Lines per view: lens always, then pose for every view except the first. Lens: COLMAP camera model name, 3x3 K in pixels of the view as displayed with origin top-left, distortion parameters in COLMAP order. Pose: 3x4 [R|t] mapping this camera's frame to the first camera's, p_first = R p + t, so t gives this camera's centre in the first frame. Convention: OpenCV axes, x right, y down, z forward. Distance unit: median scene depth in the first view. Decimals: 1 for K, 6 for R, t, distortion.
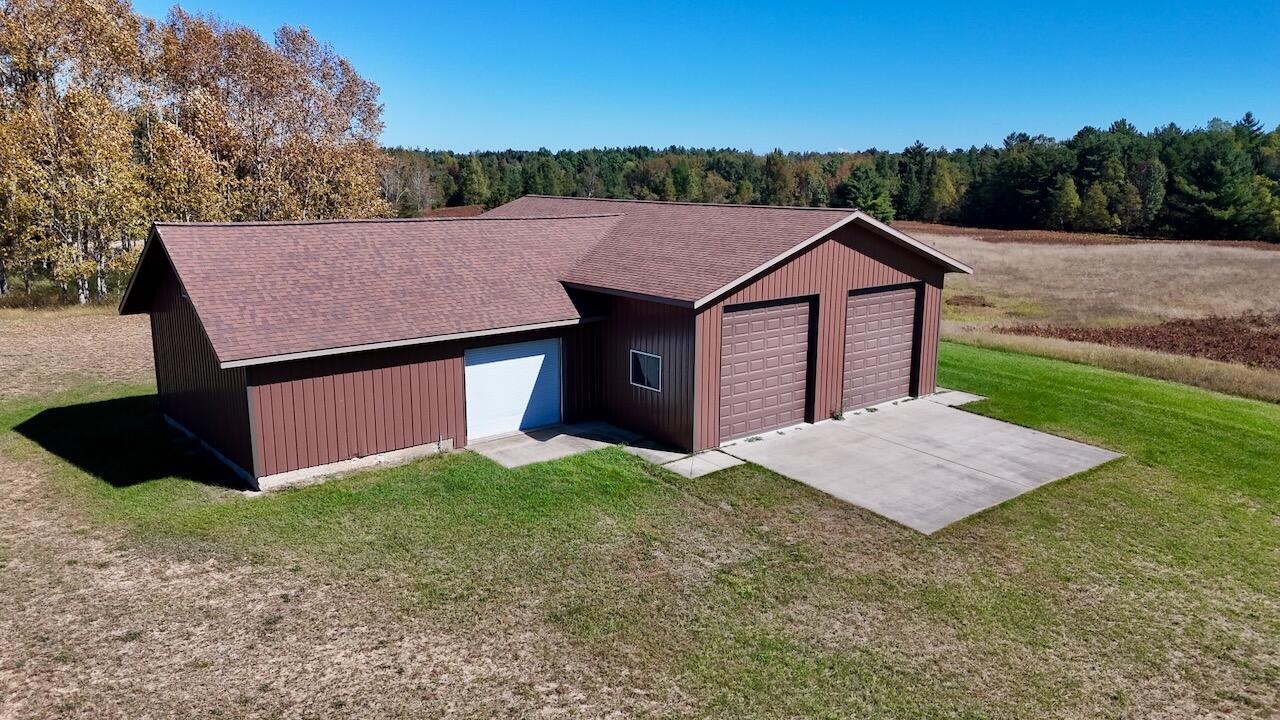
lens RADIAL K [[941.1, 0, 640.0], [0, 941.1, 360.0], [0, 0, 1]] dist [0.093199, -0.100965]
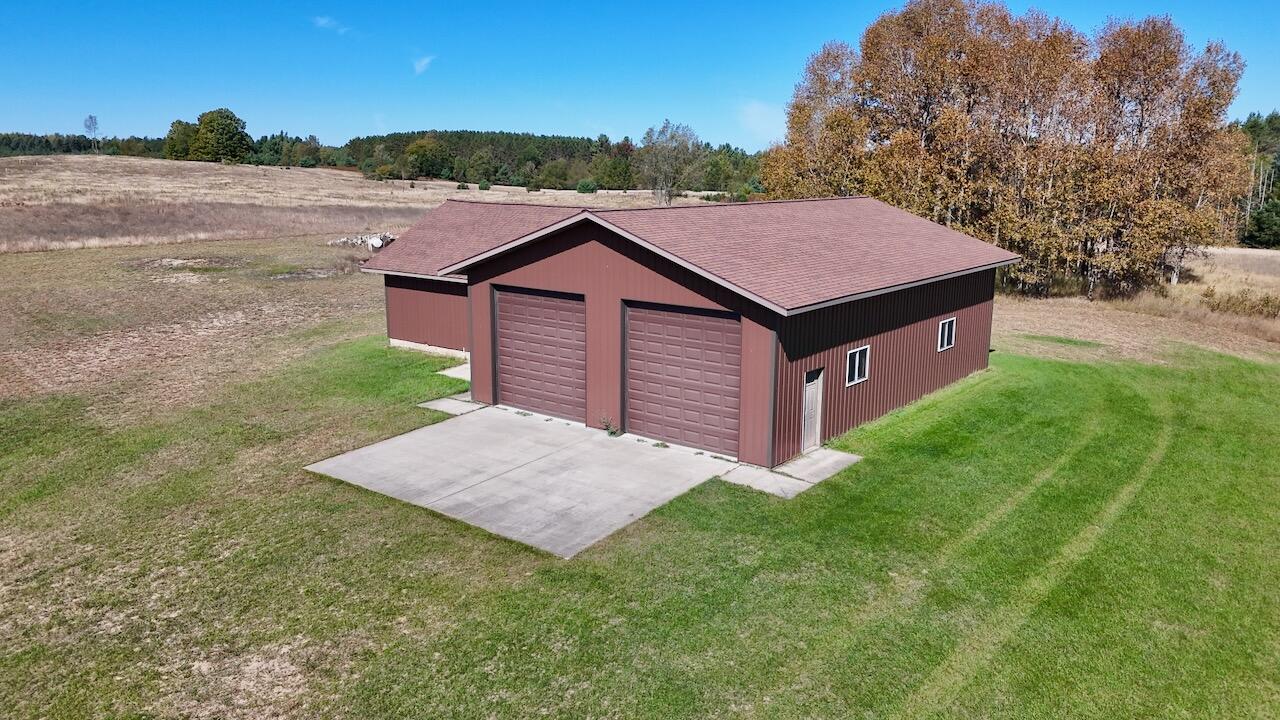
lens RADIAL K [[941.1, 0, 640.0], [0, 941.1, 360.0], [0, 0, 1]] dist [0.093199, -0.100965]
pose [[0.200942, 0.192303, -0.960542, 1.302194], [-0.196115, 0.968589, 0.152887, -0.186180], [0.959771, 0.157655, 0.232344, 0.950493]]
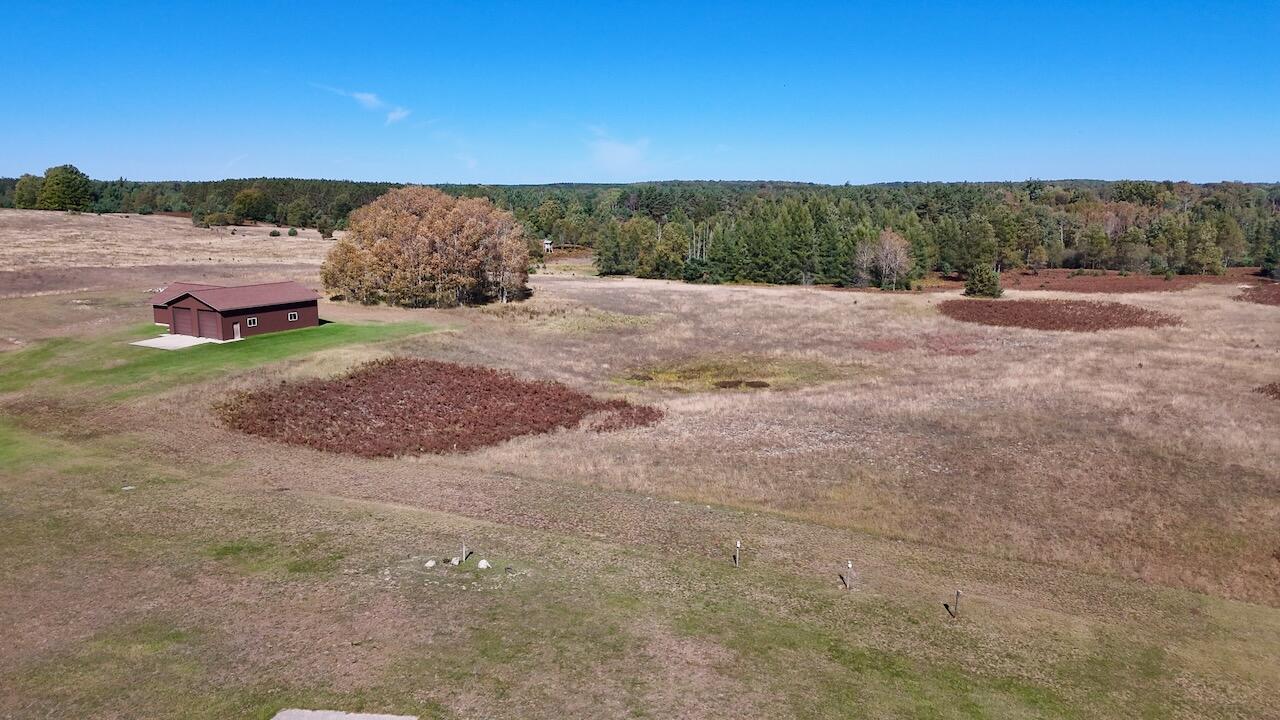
lens RADIAL K [[941.1, 0, 640.0], [0, 941.1, 360.0], [0, 0, 1]] dist [0.093199, -0.100965]
pose [[0.331949, 0.162100, -0.929265, 6.048193], [-0.184426, 0.977265, 0.104593, -0.816754], [0.925093, 0.136662, 0.354298, 1.604302]]
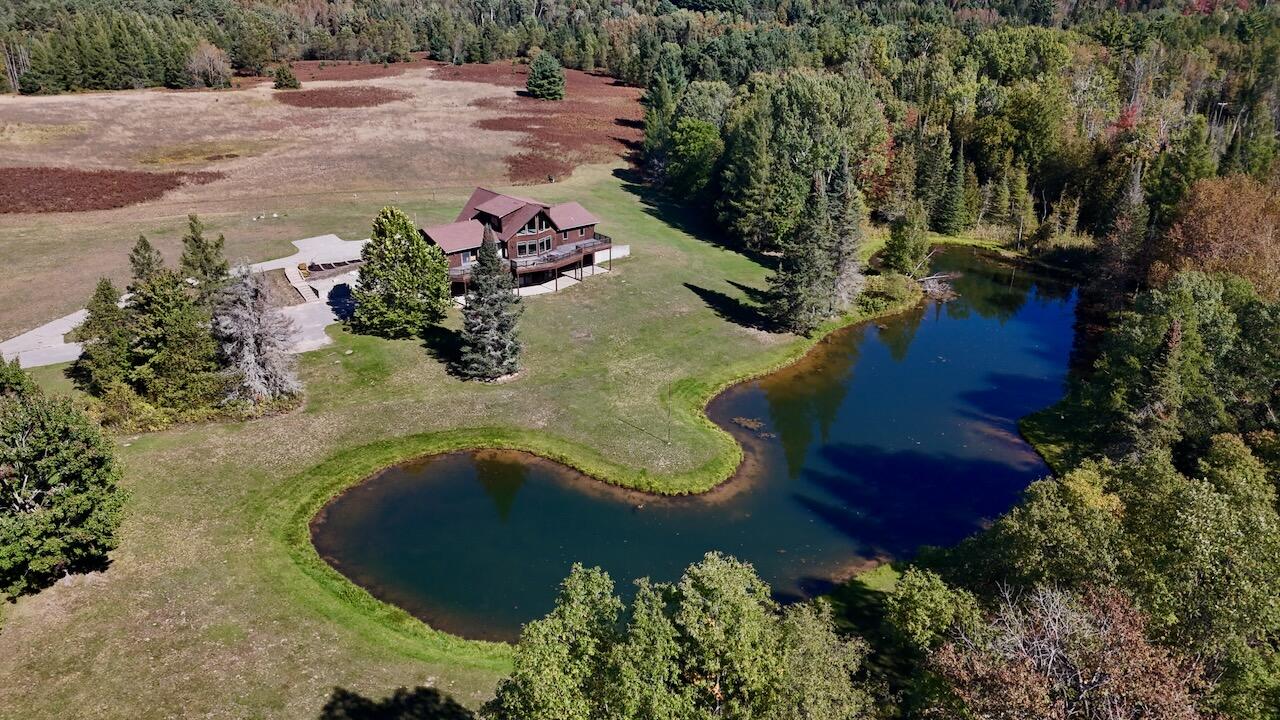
lens RADIAL K [[941.1, 0, 640.0], [0, 941.1, 360.0], [0, 0, 1]] dist [0.093199, -0.100965]
pose [[0.914427, 0.156943, -0.373084, 8.516893], [-0.081667, 0.974348, 0.209708, -0.582187], [0.396426, -0.161294, 0.903787, -2.738240]]
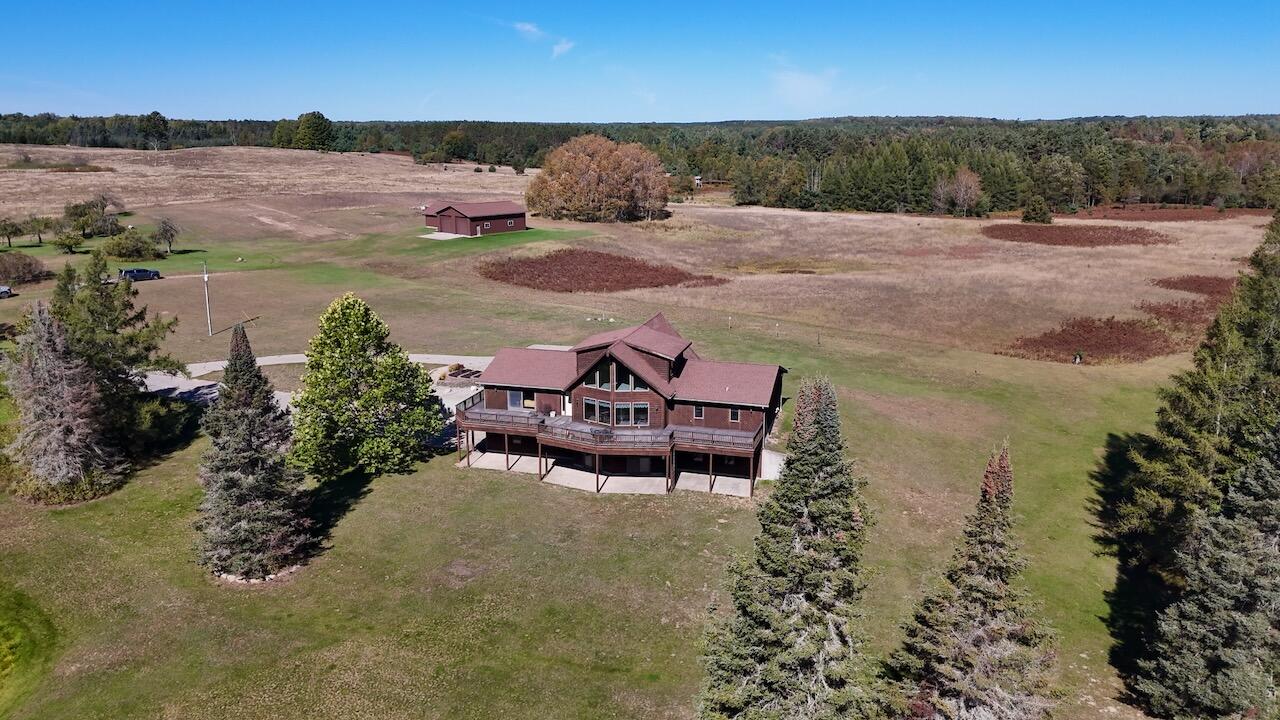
lens RADIAL K [[941.1, 0, 640.0], [0, 941.1, 360.0], [0, 0, 1]] dist [0.093199, -0.100965]
pose [[0.156245, 0.231215, -0.960275, 8.916035], [-0.192132, 0.960759, 0.200070, -0.859509], [0.968851, 0.153240, 0.194537, 1.321435]]
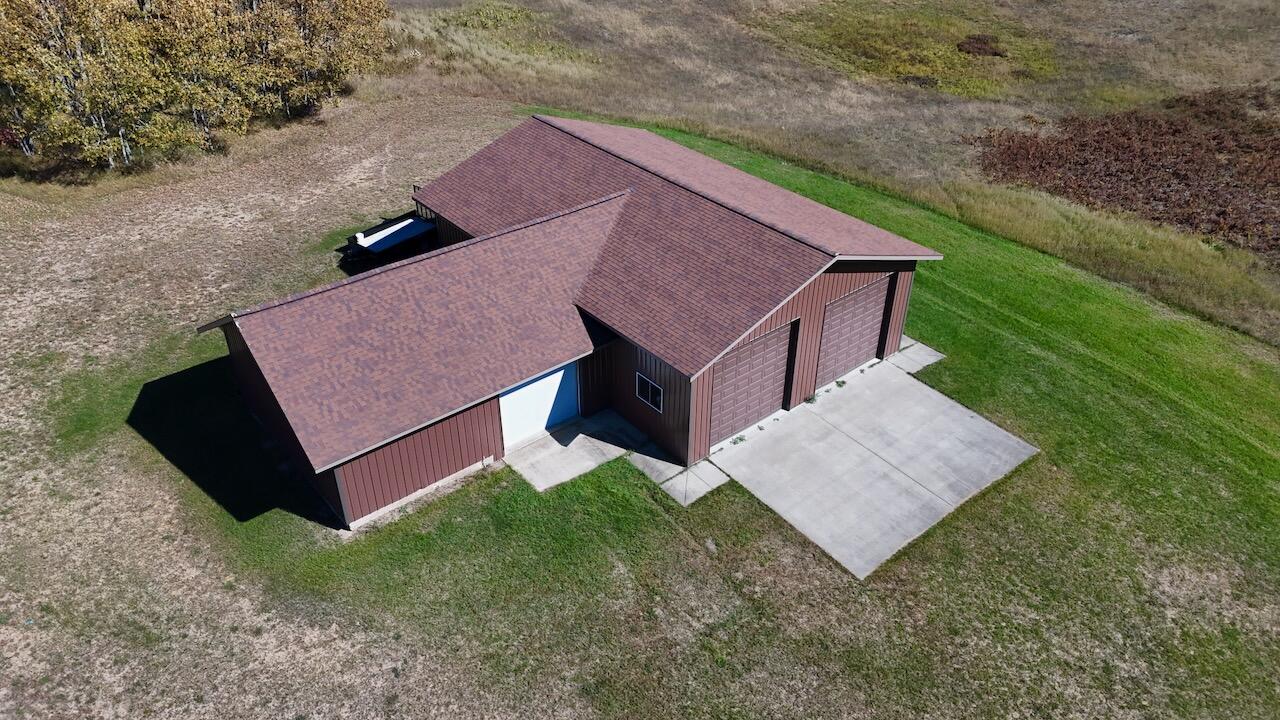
lens RADIAL K [[941.1, 0, 640.0], [0, 941.1, 360.0], [0, 0, 1]] dist [0.093199, -0.100965]
pose [[0.999998, -0.000023, -0.001959, -0.004082], [0.000763, 0.925593, 0.378520, -0.519089], [0.001805, -0.378521, 0.925591, -0.097990]]
